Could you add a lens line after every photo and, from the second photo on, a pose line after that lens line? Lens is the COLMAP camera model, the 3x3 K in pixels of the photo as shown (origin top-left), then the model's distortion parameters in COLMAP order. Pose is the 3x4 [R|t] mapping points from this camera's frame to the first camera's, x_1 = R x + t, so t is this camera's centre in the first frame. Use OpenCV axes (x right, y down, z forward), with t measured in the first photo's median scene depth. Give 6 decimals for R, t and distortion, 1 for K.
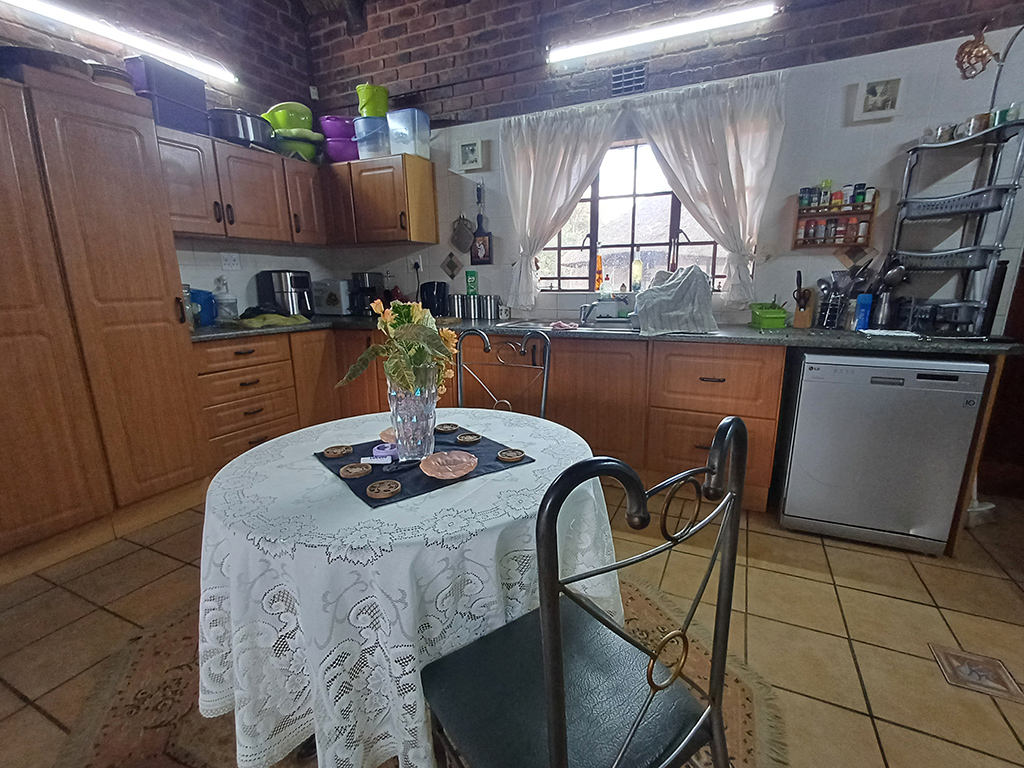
lens RADIAL K [[463.2, 0, 512.0], [0, 463.2, 384.0], [0, 0, 1]] dist [0.016402, -0.000385]
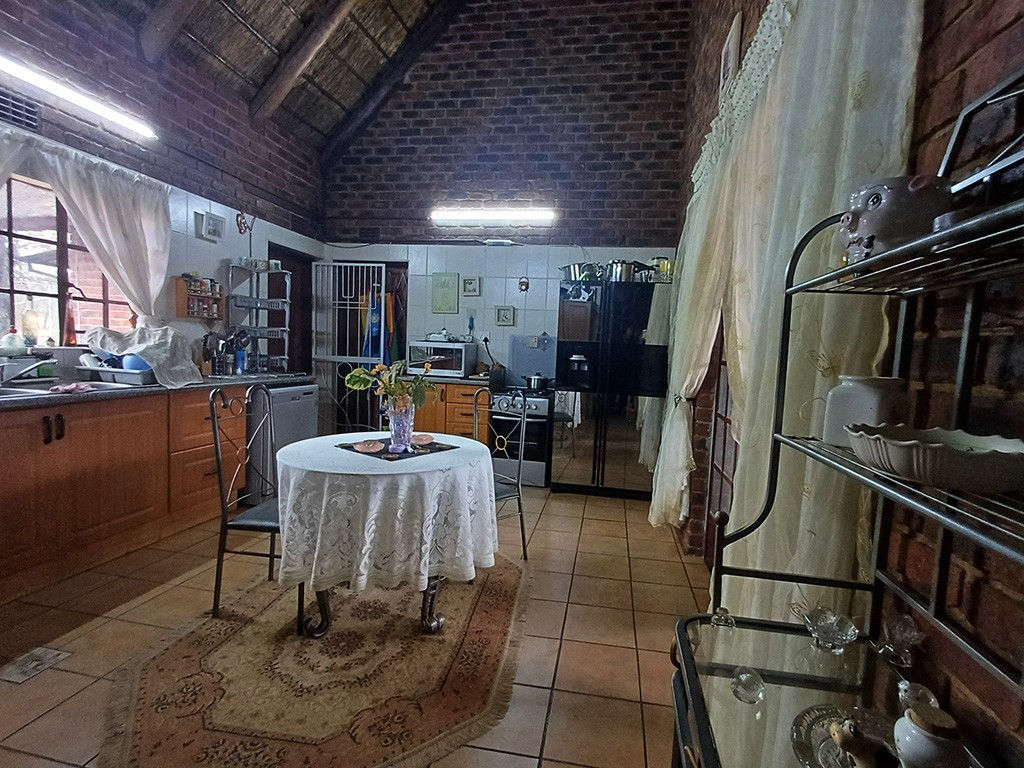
lens RADIAL K [[463.2, 0, 512.0], [0, 463.2, 384.0], [0, 0, 1]] dist [0.016402, -0.000385]
pose [[-0.184147, -0.069221, 0.980458, -0.893846], [0.177532, 0.978768, 0.102445, -0.077224], [-0.966733, 0.192928, -0.167949, 0.371825]]
